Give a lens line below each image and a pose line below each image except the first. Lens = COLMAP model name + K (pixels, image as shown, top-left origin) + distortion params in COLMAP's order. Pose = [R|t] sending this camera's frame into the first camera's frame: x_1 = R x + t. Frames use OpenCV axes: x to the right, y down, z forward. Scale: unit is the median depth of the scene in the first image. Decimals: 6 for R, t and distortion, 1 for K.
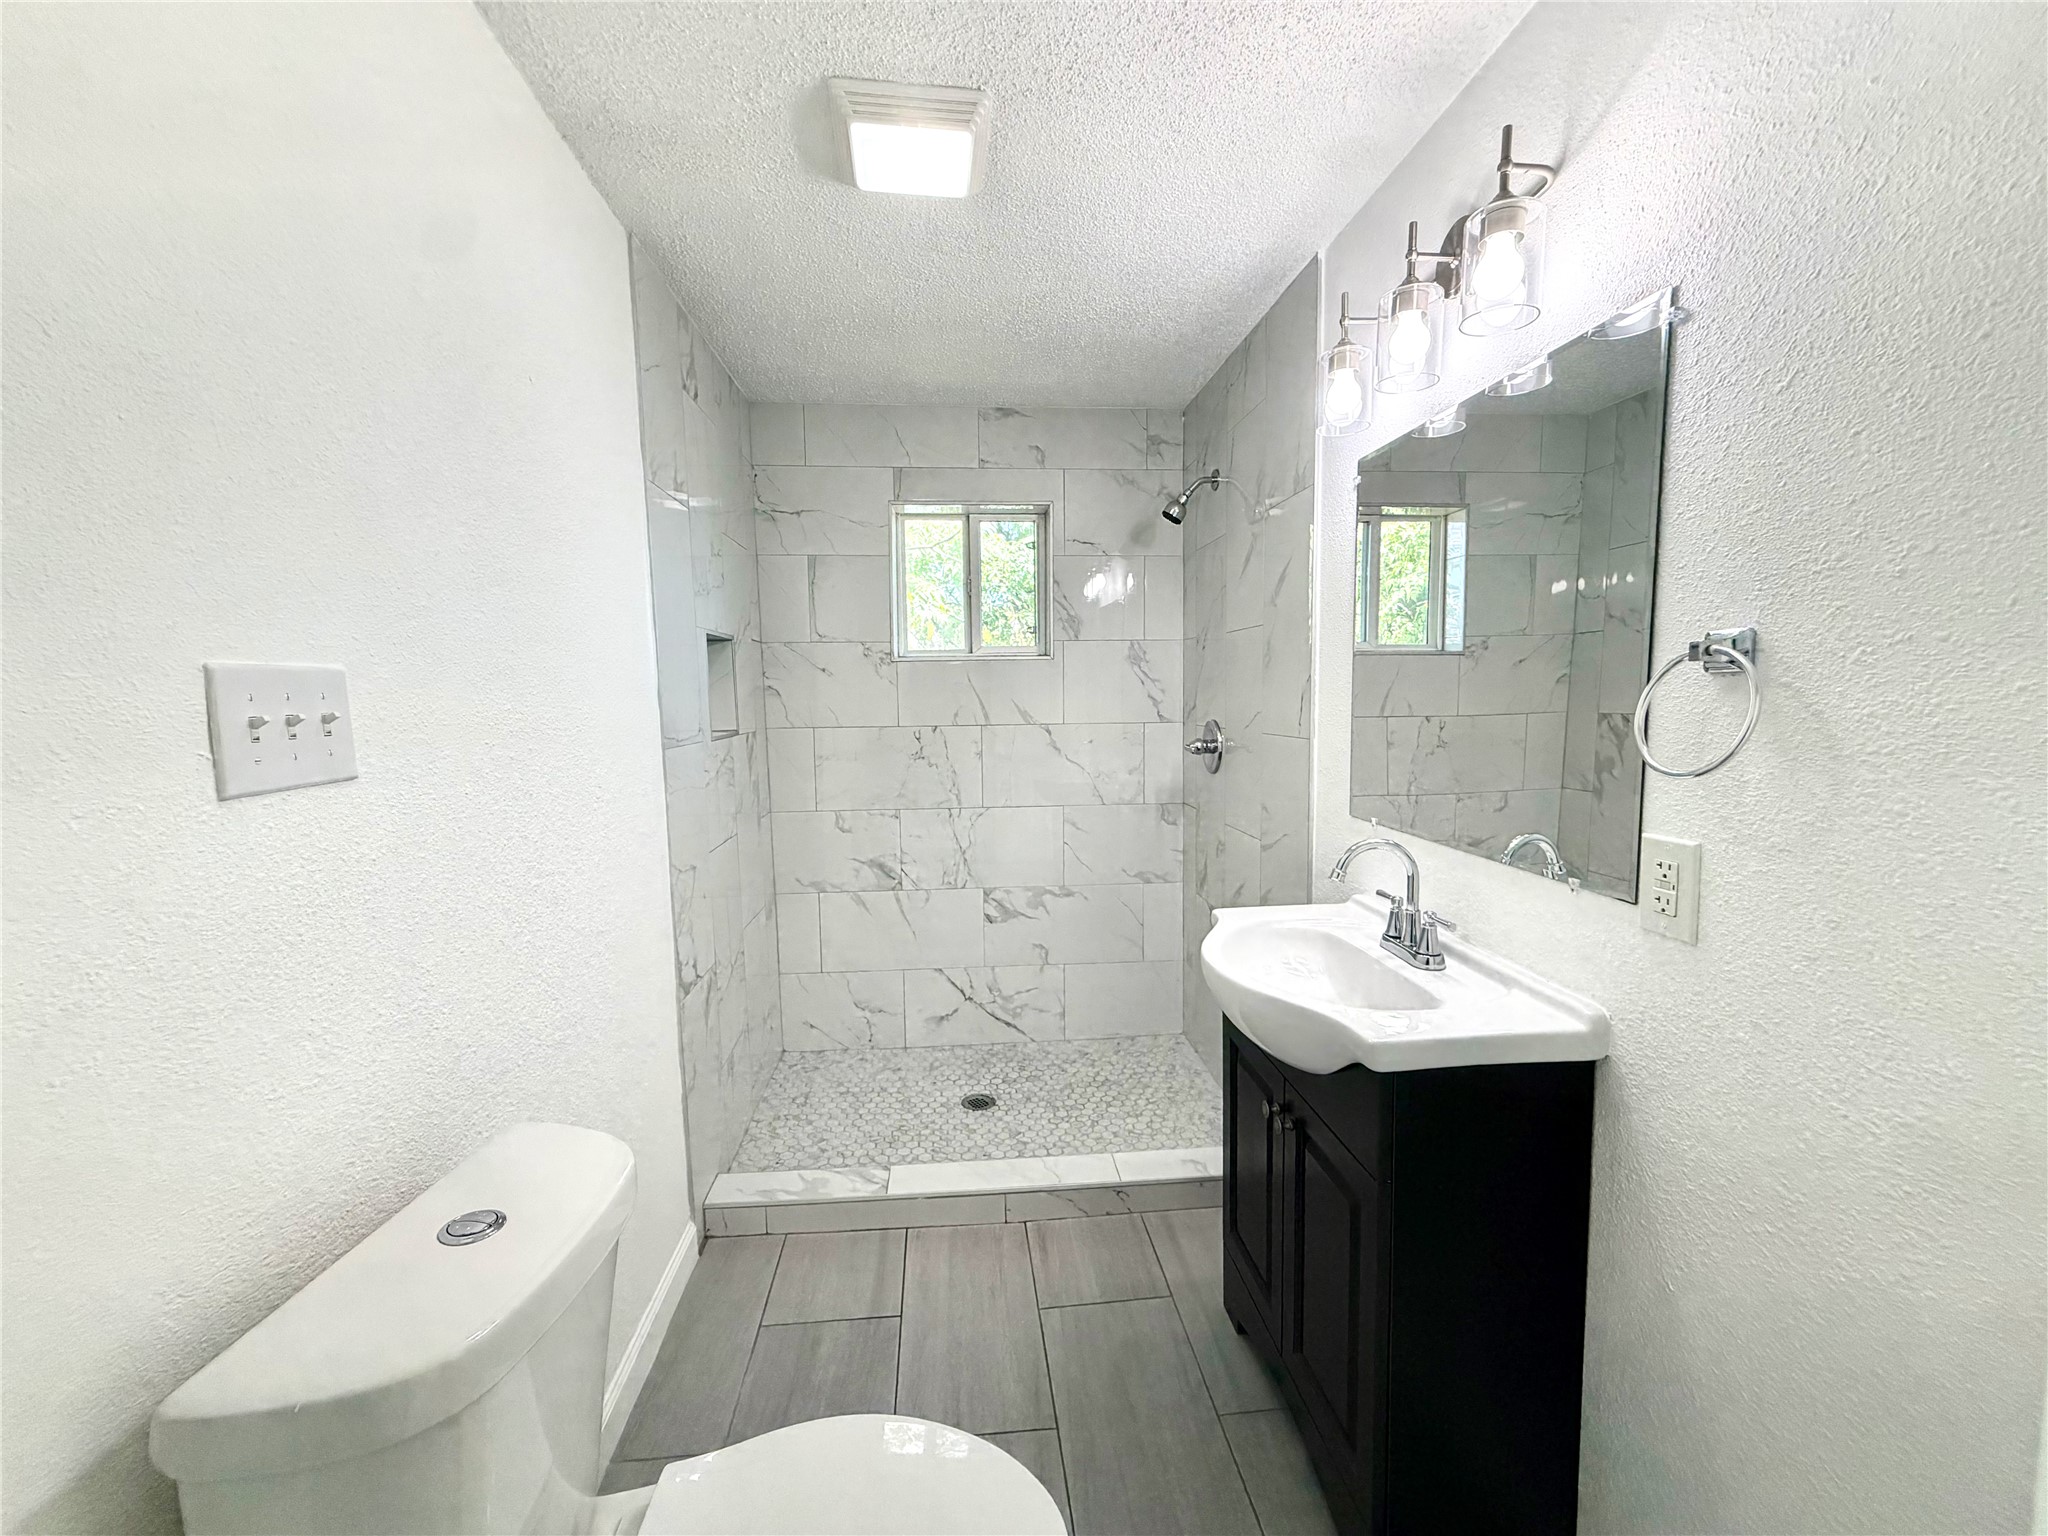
lens RADIAL K [[817.6, 0, 1026.8], [0, 817.6, 769.4], [0, 0, 1]] dist [-0.001868, 0.000833]
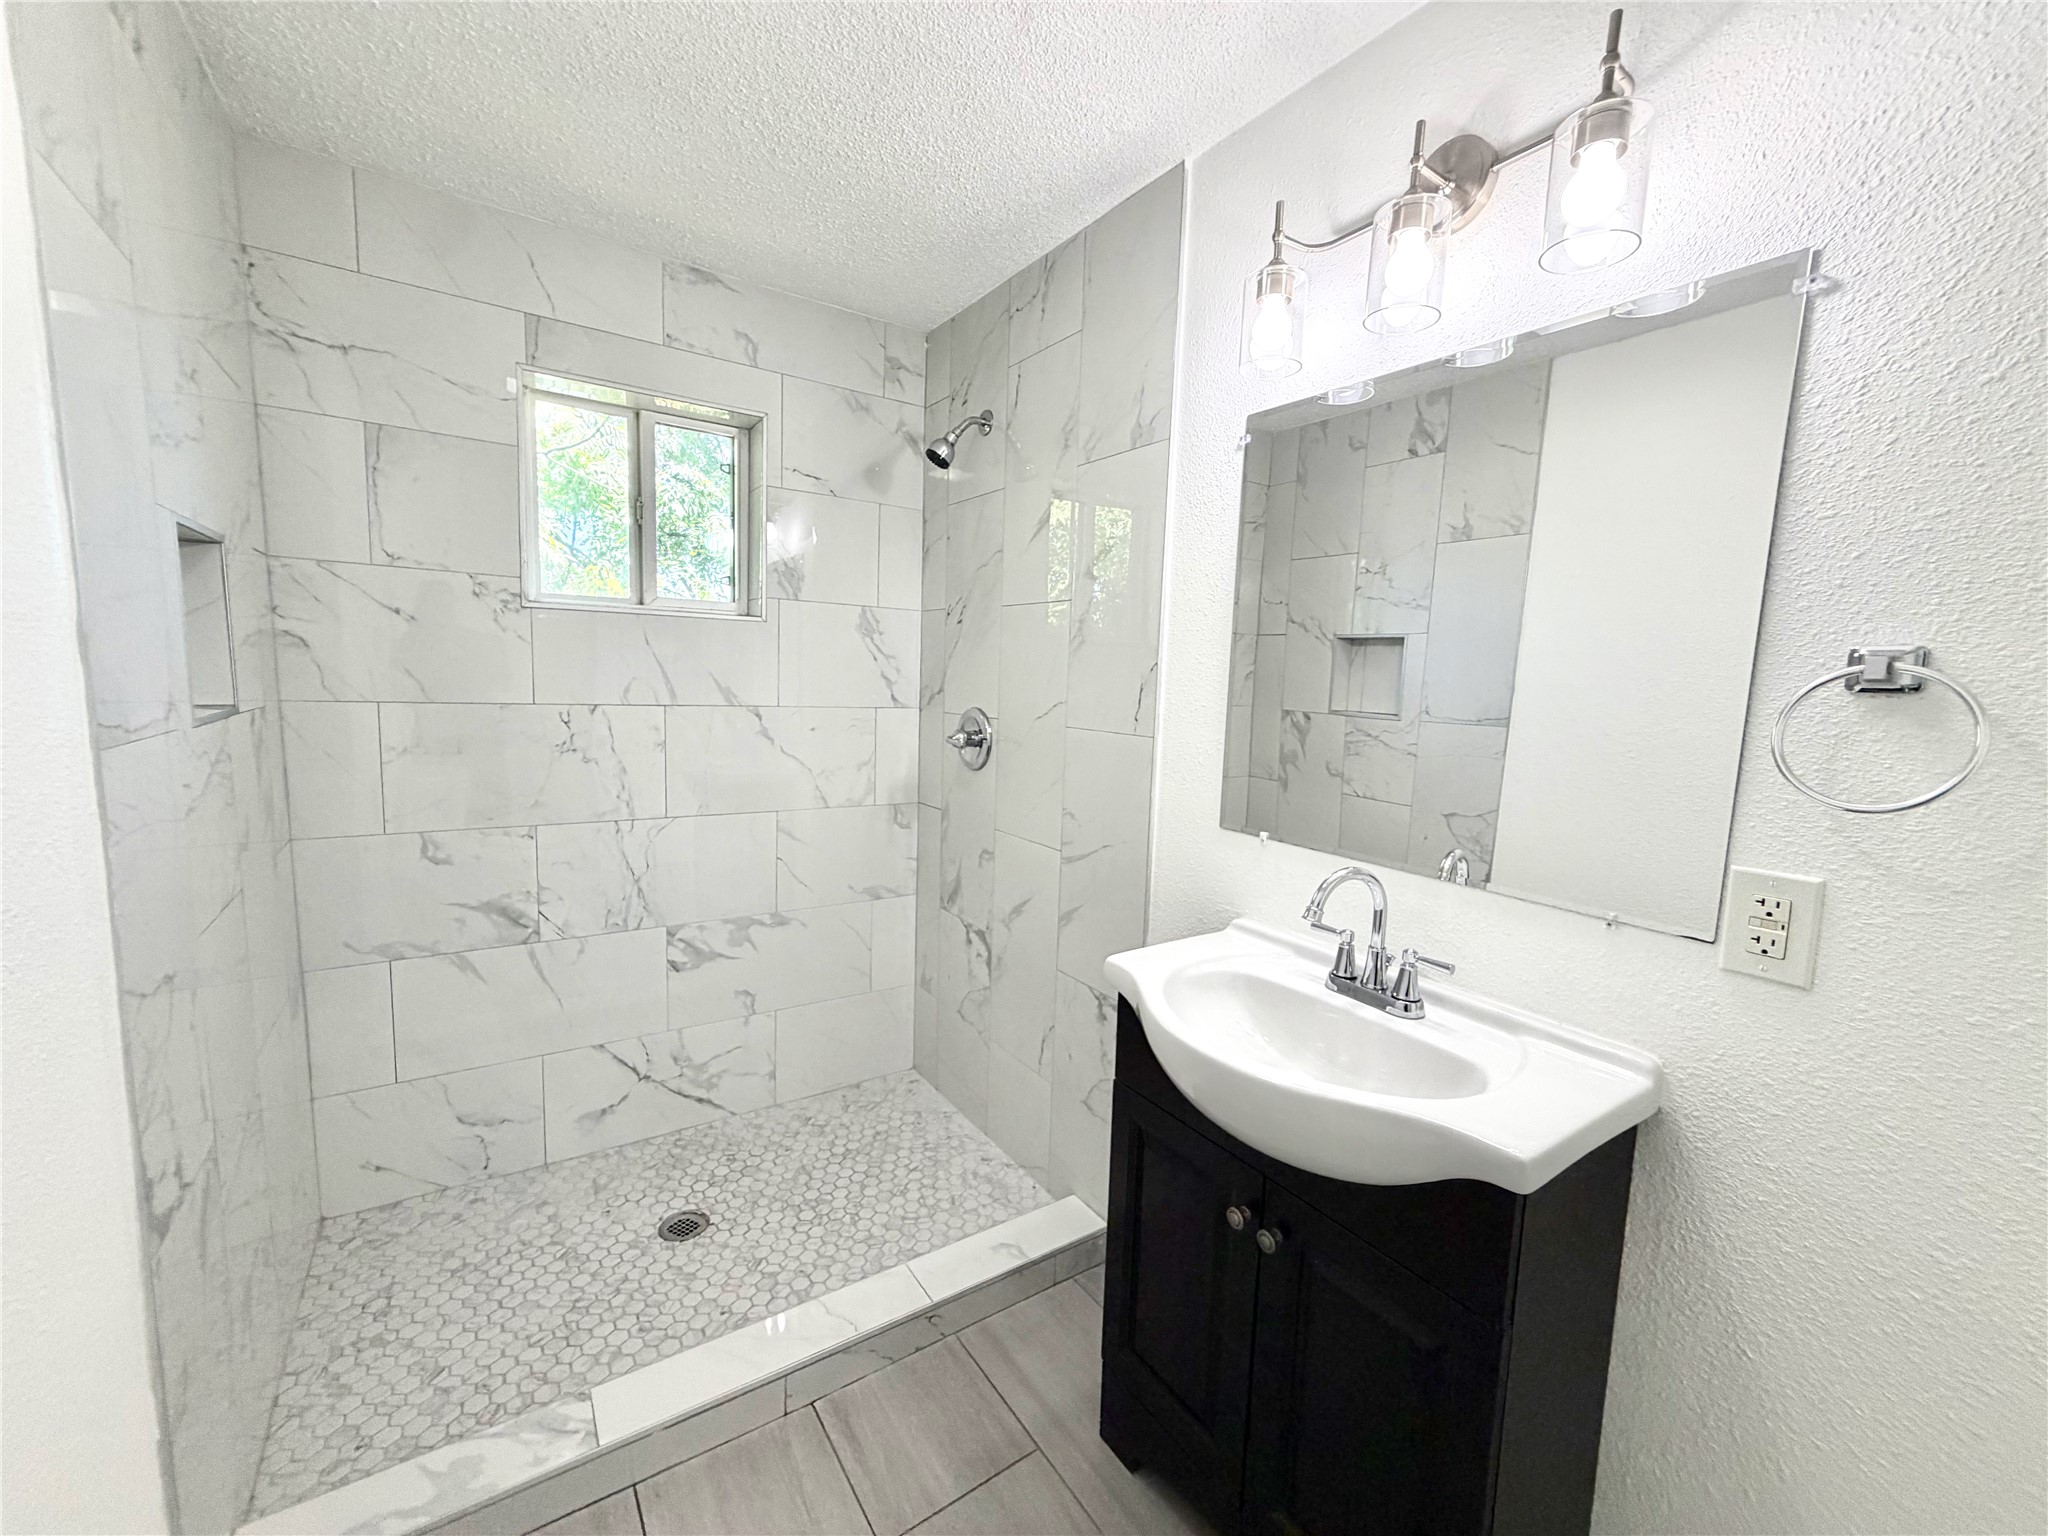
lens RADIAL K [[817.6, 0, 1025.1], [0, 817.6, 769.4], [0, 0, 1]] dist [-0.001868, 0.000833]
pose [[0.875907, -0.010616, 0.482363, -0.144039], [-0.002845, 0.999627, 0.027166, -0.020089], [-0.482472, -0.025167, 0.875550, 0.235324]]
